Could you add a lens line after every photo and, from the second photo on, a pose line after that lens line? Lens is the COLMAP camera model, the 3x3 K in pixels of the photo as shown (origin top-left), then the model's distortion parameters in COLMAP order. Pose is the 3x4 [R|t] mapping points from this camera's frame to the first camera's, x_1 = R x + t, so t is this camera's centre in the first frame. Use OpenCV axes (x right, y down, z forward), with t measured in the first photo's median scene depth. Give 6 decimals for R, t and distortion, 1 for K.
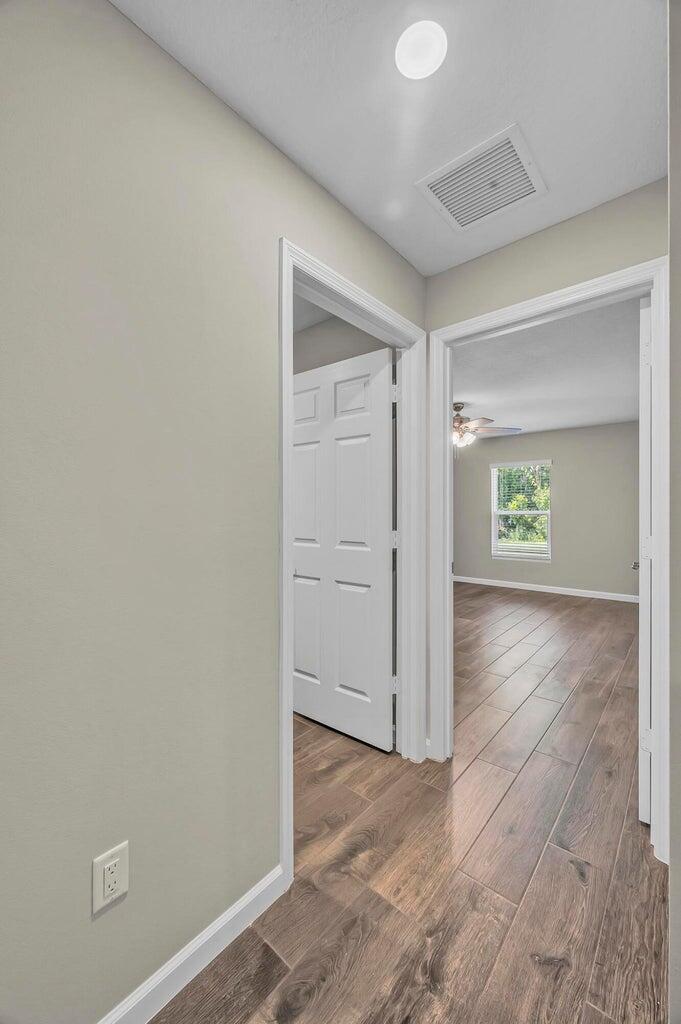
lens RADIAL K [[402.8, 0, 340.5], [0, 402.8, 512.0], [0, 0, 1]] dist [-0.001155, -0.000042]
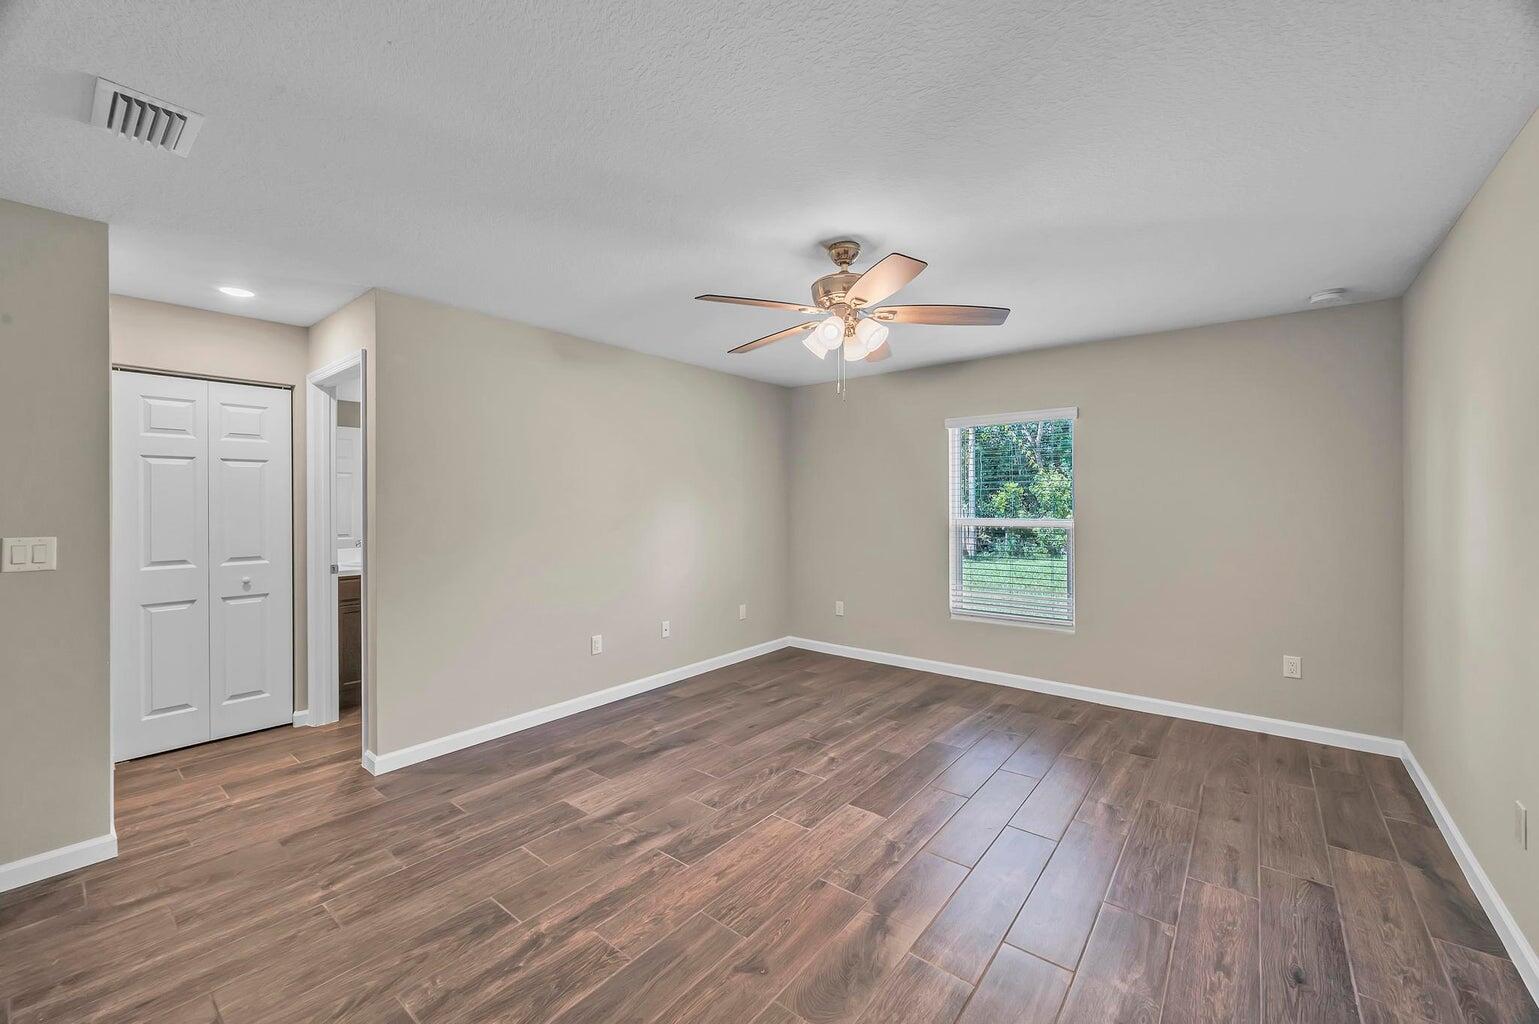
lens RADIAL K [[605.5, 0, 769.5], [0, 605.5, 512.0], [0, 0, 1]] dist [-0.000988, -0.000149]
pose [[0.999227, -0.005722, 0.038887, 0.114125], [0.005518, 0.999970, 0.005353, -0.012079], [-0.038916, -0.005135, 0.999229, 0.249890]]
